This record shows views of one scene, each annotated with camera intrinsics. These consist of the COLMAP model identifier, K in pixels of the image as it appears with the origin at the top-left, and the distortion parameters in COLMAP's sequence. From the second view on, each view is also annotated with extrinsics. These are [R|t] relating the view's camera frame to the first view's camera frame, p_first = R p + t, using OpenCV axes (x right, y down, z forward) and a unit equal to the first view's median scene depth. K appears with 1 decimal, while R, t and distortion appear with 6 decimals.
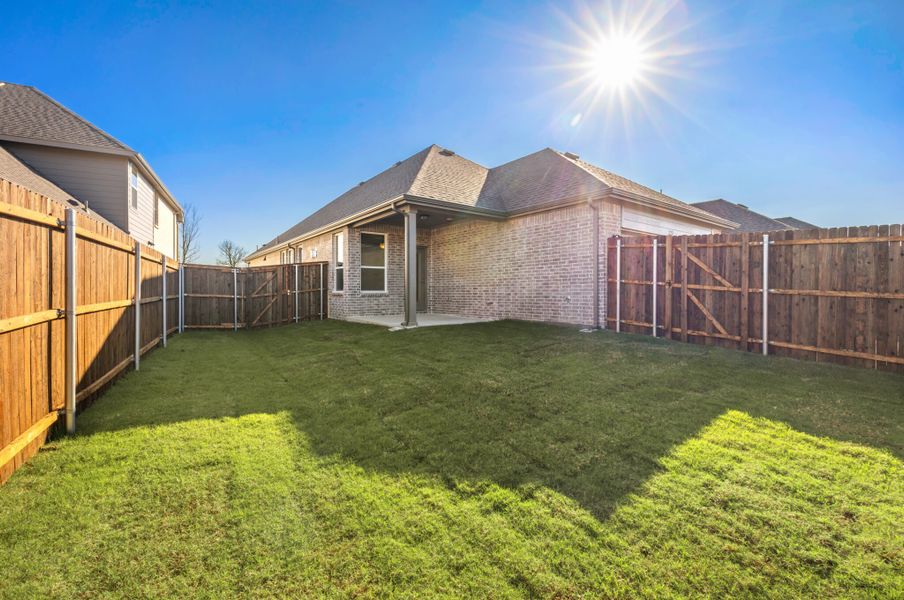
lens RADIAL K [[380.9, 0, 453.2], [0, 380.9, 294.6], [0, 0, 1]] dist [0.002641, 0.000812]
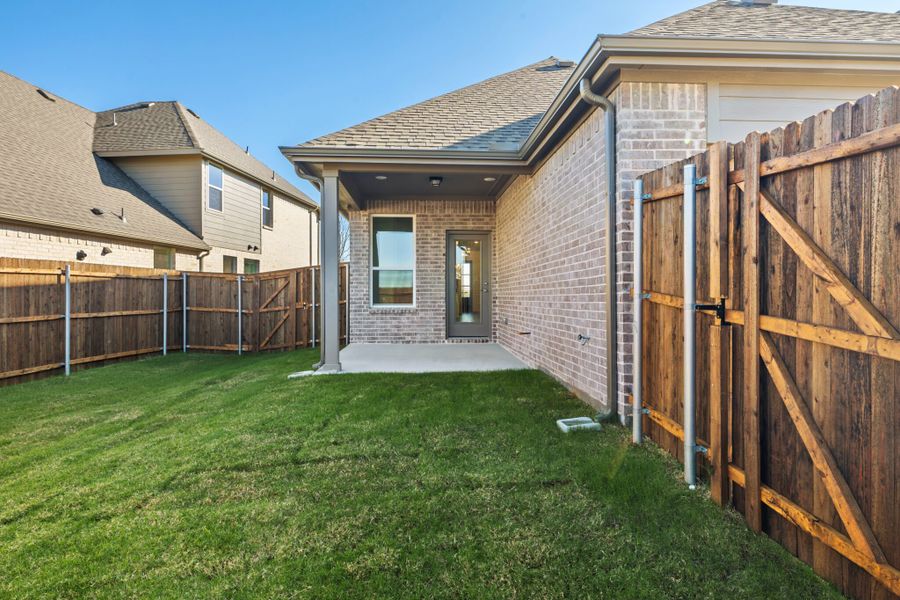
lens RADIAL K [[515.2, 0, 448.4], [0, 515.2, 300.7], [0, 0, 1]] dist [0.004285, 0.000839]
pose [[0.832106, 0.006026, -0.554583, 0.526168], [-0.003855, 0.999980, 0.005081, -0.032386], [0.554603, -0.002090, 0.832113, 0.480537]]
